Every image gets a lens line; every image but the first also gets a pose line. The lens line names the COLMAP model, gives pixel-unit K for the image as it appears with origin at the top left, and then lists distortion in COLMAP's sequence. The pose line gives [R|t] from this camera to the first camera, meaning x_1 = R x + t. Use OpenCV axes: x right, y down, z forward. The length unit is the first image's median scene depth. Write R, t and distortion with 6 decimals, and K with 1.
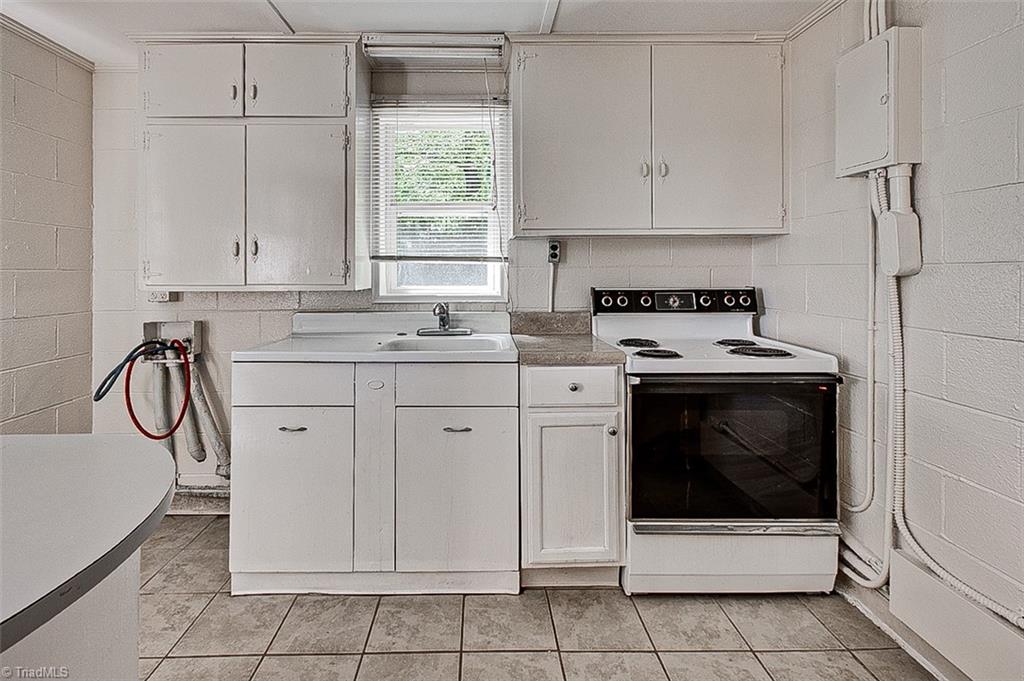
lens RADIAL K [[500.8, 0, 480.9], [0, 500.8, 269.2], [0, 0, 1]] dist [-0.003250, 0.000491]
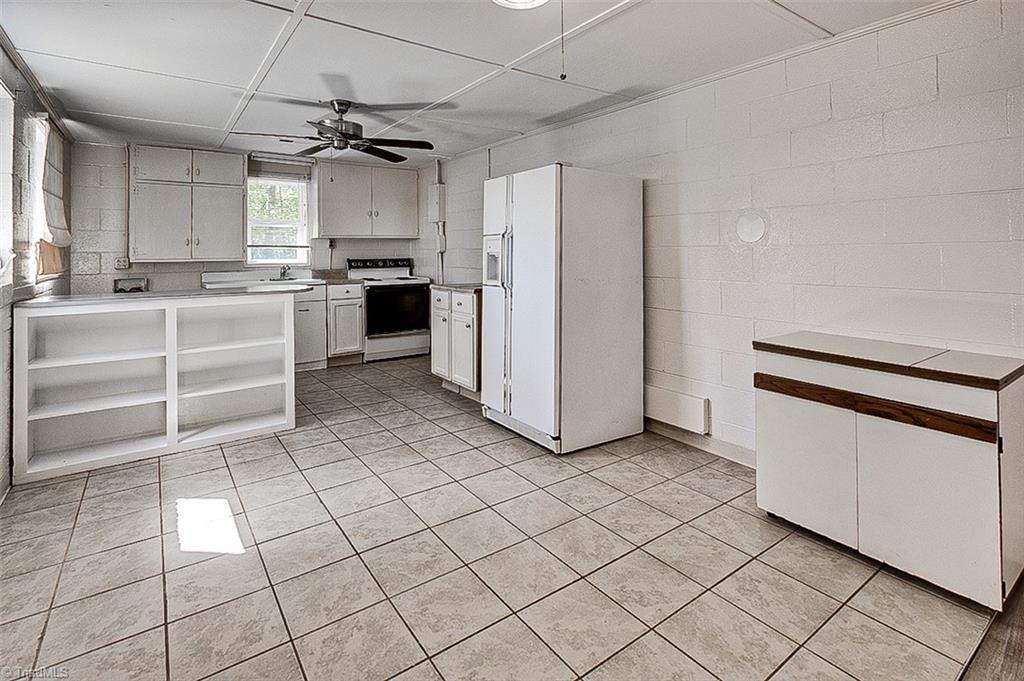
lens RADIAL K [[500.8, 0, 512.2], [0, 500.8, 249.1], [0, 0, 1]] dist [-0.003250, 0.000491]
pose [[0.809894, -0.001733, 0.586573, -0.611185], [0.002006, 0.999998, 0.000186, -0.008714], [-0.586572, 0.001026, 0.809896, -1.577907]]
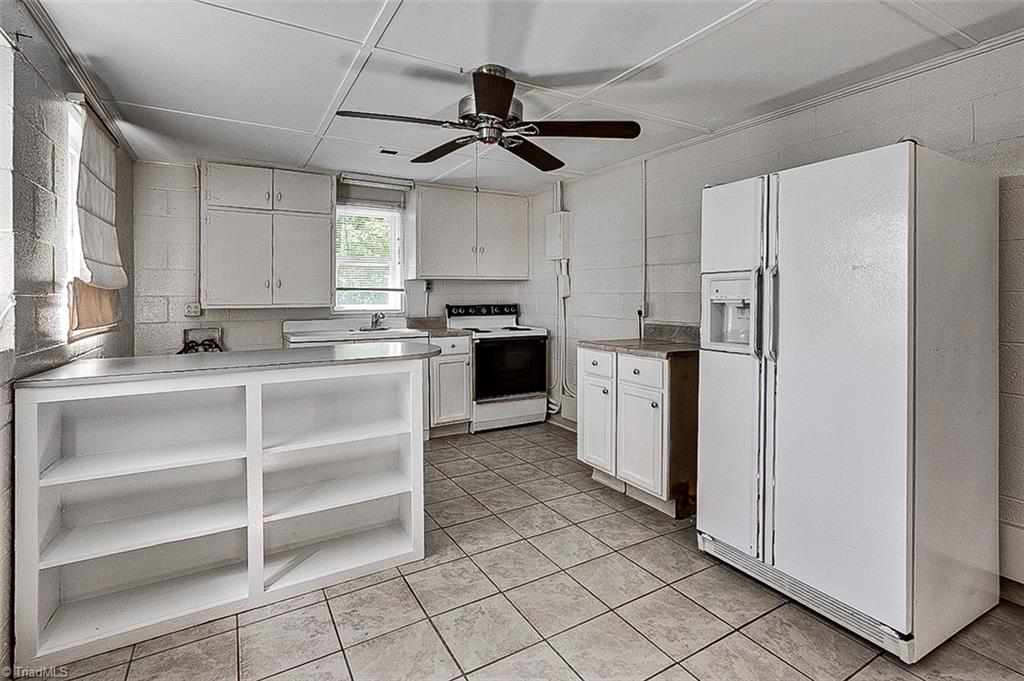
lens RADIAL K [[500.8, 0, 510.6], [0, 500.8, 298.1], [0, 0, 1]] dist [-0.003250, 0.000491]
pose [[0.868404, -0.004692, 0.495835, -0.608770], [-0.000922, 0.999938, 0.011076, -0.011316], [-0.495856, -0.010075, 0.868346, -0.960268]]
